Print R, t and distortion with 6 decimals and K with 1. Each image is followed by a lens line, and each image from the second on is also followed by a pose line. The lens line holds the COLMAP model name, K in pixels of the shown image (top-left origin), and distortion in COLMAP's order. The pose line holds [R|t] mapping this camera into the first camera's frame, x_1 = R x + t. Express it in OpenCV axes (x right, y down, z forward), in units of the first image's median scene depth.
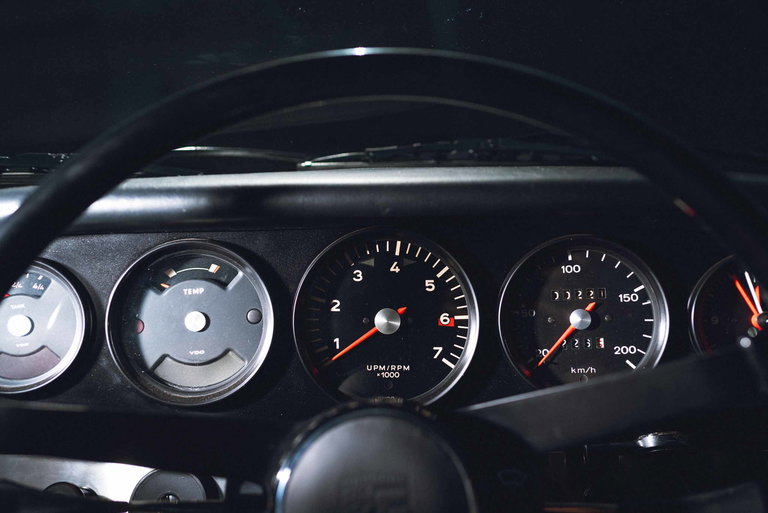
lens RADIAL K [[773.6, 0, 382.7], [0, 773.6, 258.2], [0, 0, 1]] dist [0.025085, 0.000000]
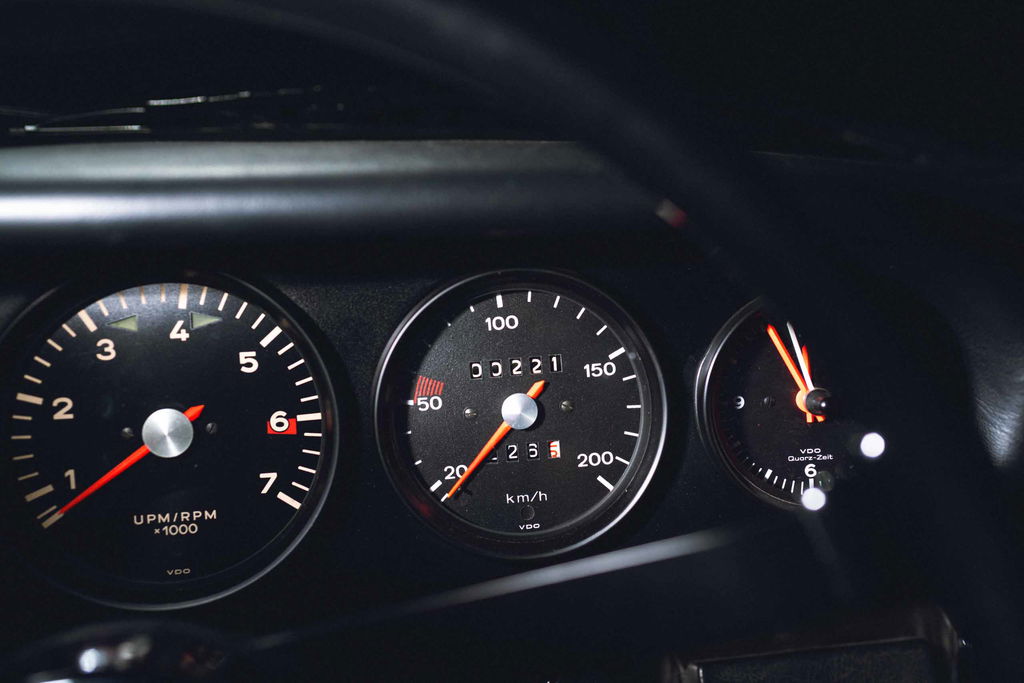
lens RADIAL K [[1031.4, 0, 514.4], [0, 1031.4, 340.7], [0, 0, 1]] dist [0.025085, 0.000000]
pose [[0.978902, -0.042015, 0.199963, 0.100536], [0.022873, 0.995012, 0.097094, -0.046139], [-0.203045, -0.090472, 0.974981, 0.261906]]
